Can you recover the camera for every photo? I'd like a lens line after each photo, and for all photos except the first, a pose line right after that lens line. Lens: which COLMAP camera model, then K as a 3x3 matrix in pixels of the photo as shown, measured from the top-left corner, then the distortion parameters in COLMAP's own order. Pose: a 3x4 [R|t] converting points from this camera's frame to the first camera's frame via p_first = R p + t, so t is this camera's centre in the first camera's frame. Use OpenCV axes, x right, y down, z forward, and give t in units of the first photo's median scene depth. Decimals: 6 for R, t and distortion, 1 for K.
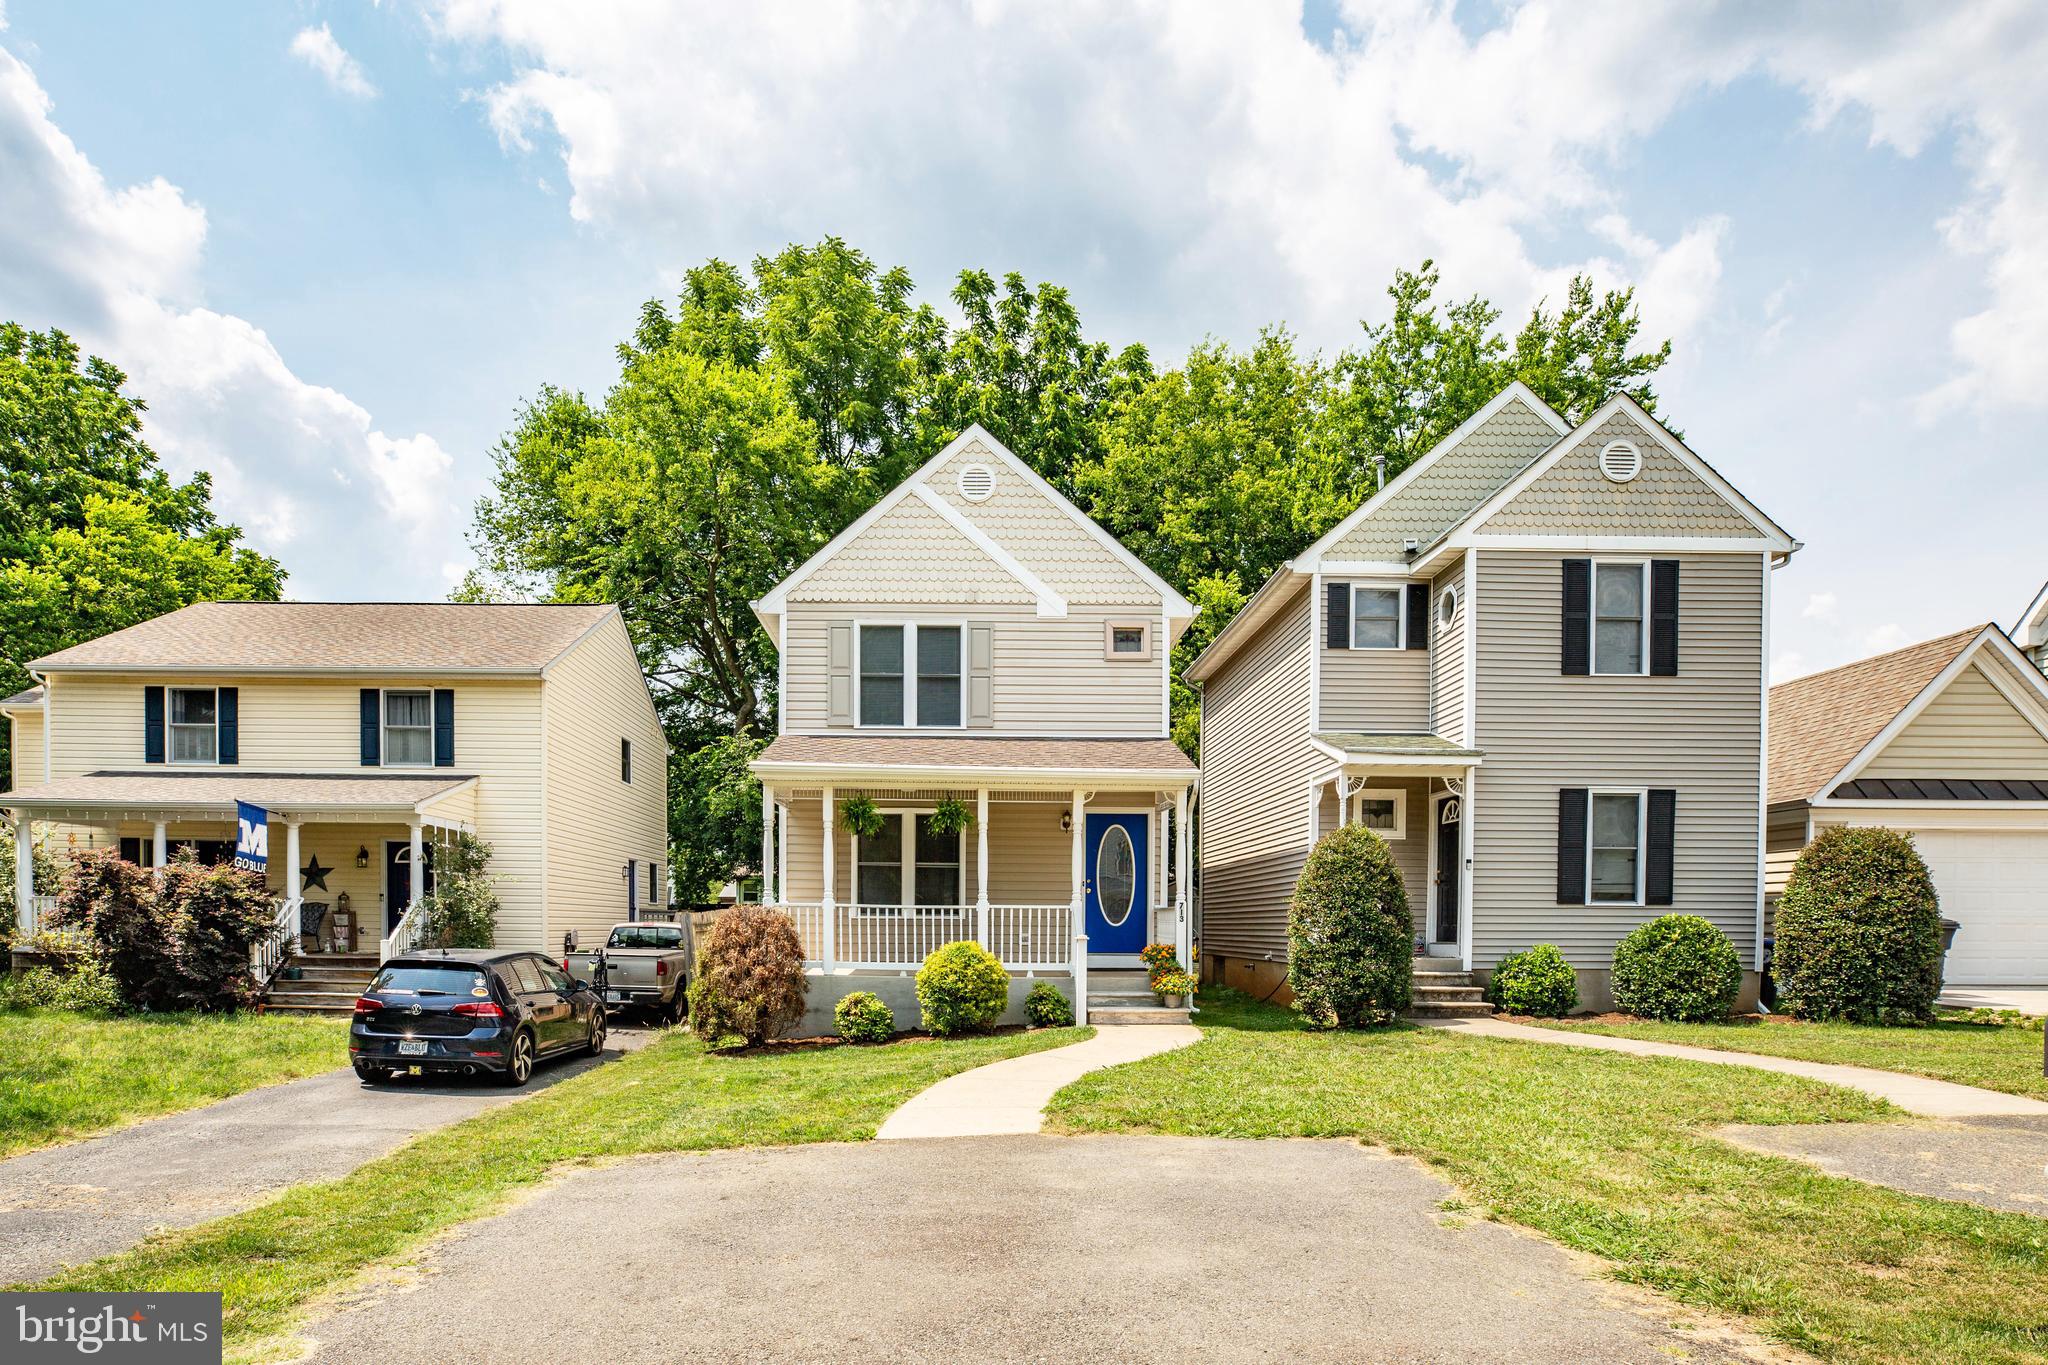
lens RADIAL K [[1034.7, 0, 901.7], [0, 1034.7, 735.1], [0, 0, 1]] dist [-0.003847, -0.000642]
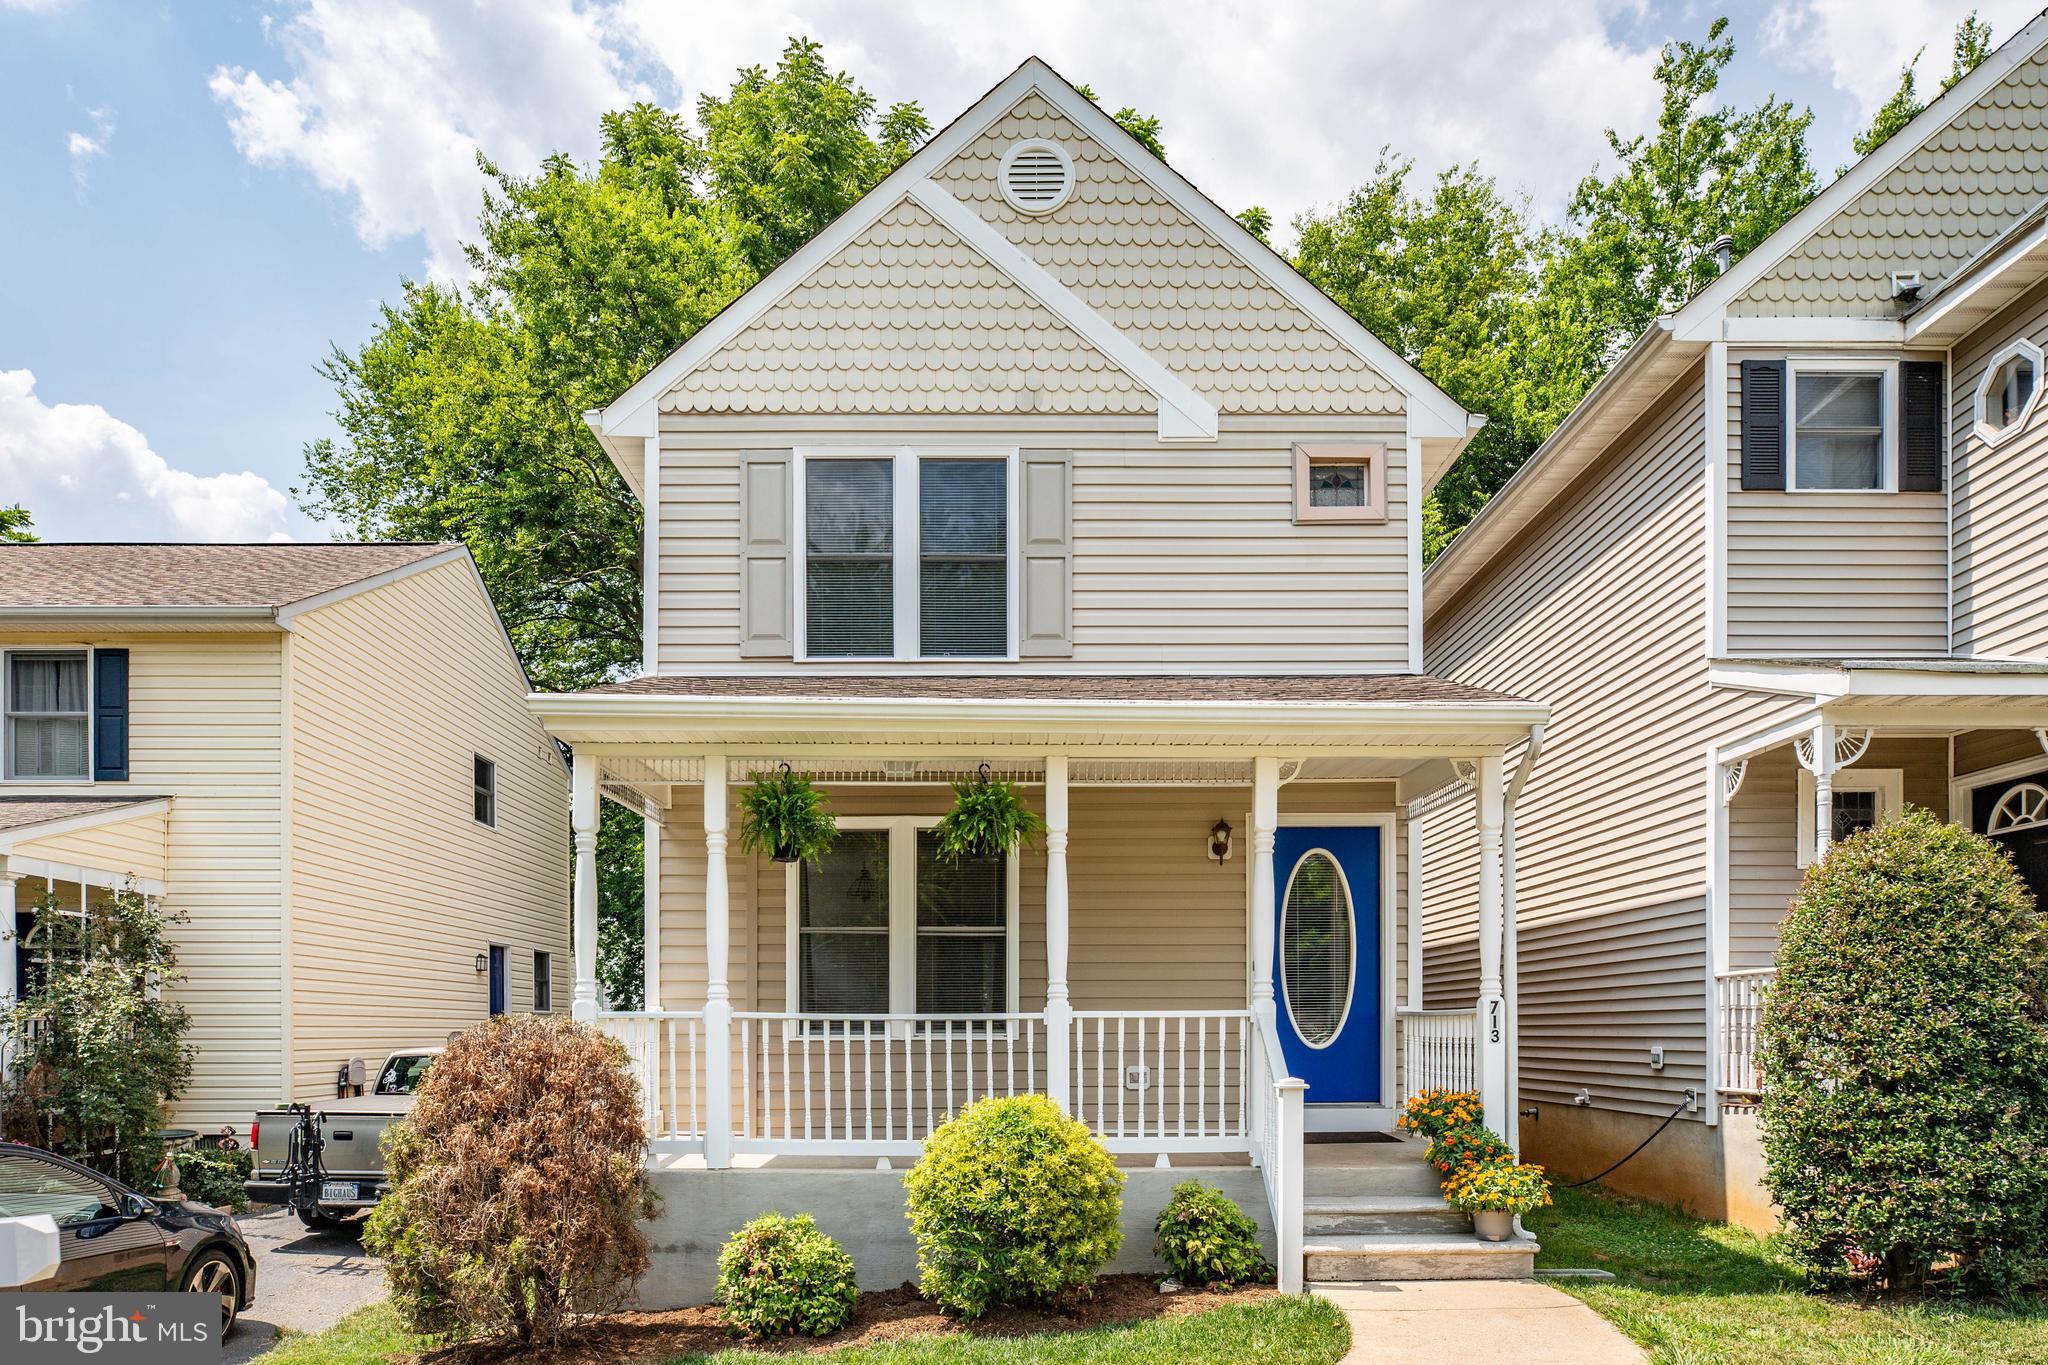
lens RADIAL K [[1314.7, 0, 973.4], [0, 1314.7, 864.9], [0, 0, 1]] dist [-0.008370, 0.006896]
pose [[0.999548, -0.009039, 0.028660, 0.021781], [0.007478, 0.998507, 0.054111, 0.058801], [-0.029106, -0.053872, 0.998124, 0.367678]]
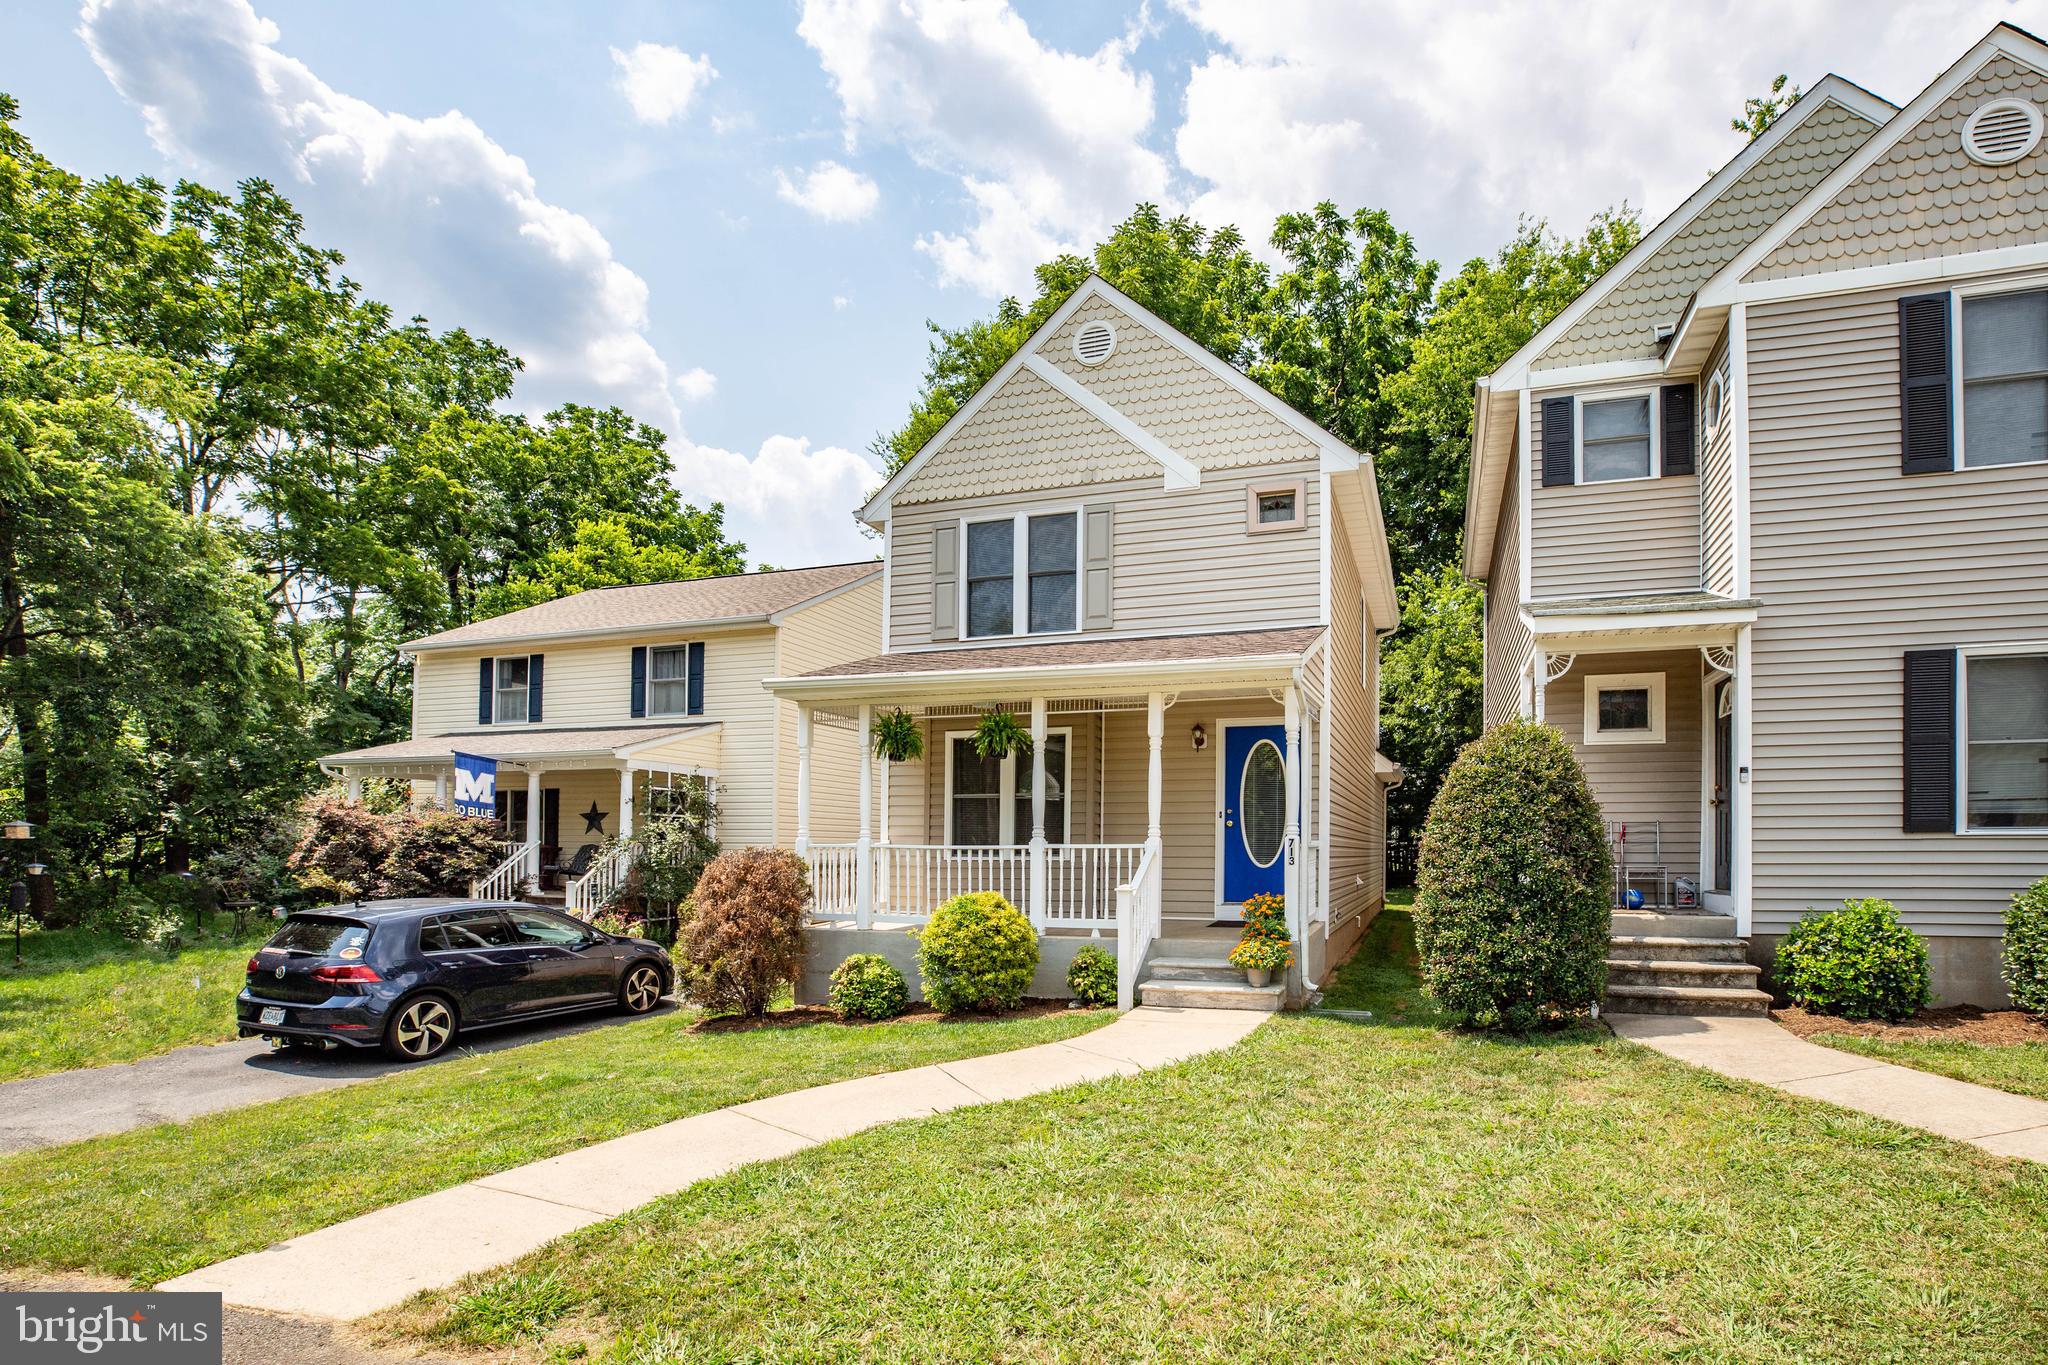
lens RADIAL K [[912.7, 0, 1074.2], [0, 912.7, 698.2], [0, 0, 1]] dist [-0.026189, 0.008258]
pose [[0.964495, -0.050772, -0.259174, 0.248907], [0.053558, 0.998558, 0.003694, 0.044579], [0.258612, -0.017444, 0.965824, 0.290463]]
